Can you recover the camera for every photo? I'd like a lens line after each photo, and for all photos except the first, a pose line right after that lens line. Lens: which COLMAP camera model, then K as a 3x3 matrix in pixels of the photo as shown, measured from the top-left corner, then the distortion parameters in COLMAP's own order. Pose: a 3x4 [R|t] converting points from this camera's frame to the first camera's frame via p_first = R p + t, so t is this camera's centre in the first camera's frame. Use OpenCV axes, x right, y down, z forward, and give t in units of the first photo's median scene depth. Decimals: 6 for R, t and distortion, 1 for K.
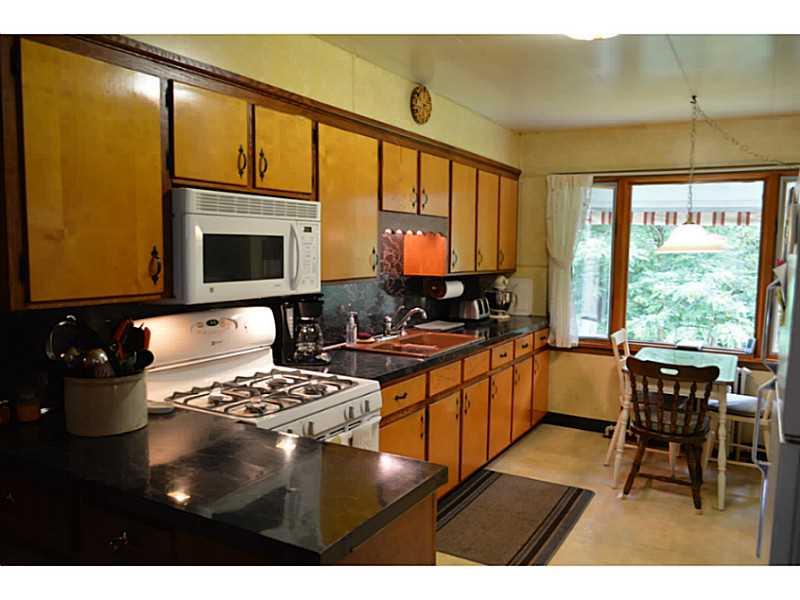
lens RADIAL K [[619.2, 0, 400.0], [0, 619.2, 300.0], [0, 0, 1]] dist [-0.029002, 0.001763]
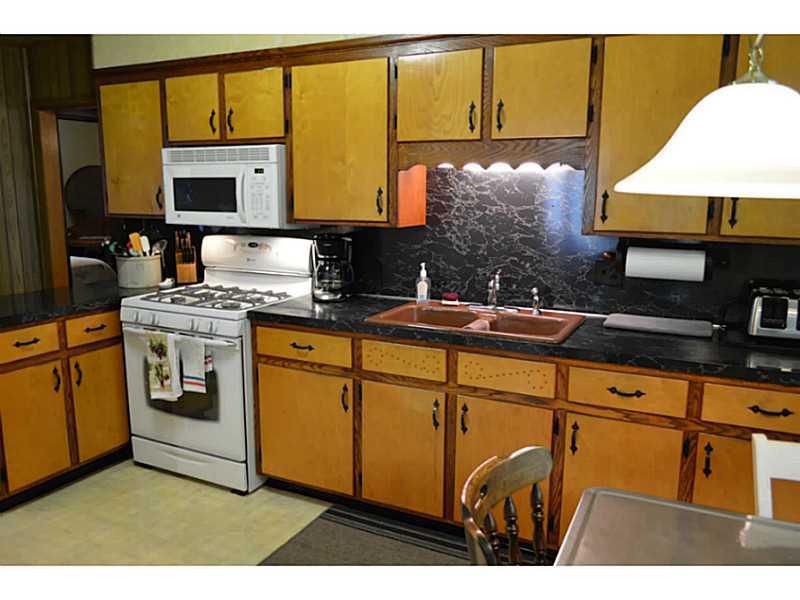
lens RADIAL K [[619.2, 0, 400.0], [0, 619.2, 300.0], [0, 0, 1]] dist [-0.029002, 0.001763]
pose [[0.074302, 0.167482, -0.983071, 0.908822], [-0.090826, 0.982836, 0.160577, -0.077011], [0.993091, 0.077357, 0.088239, 1.043499]]
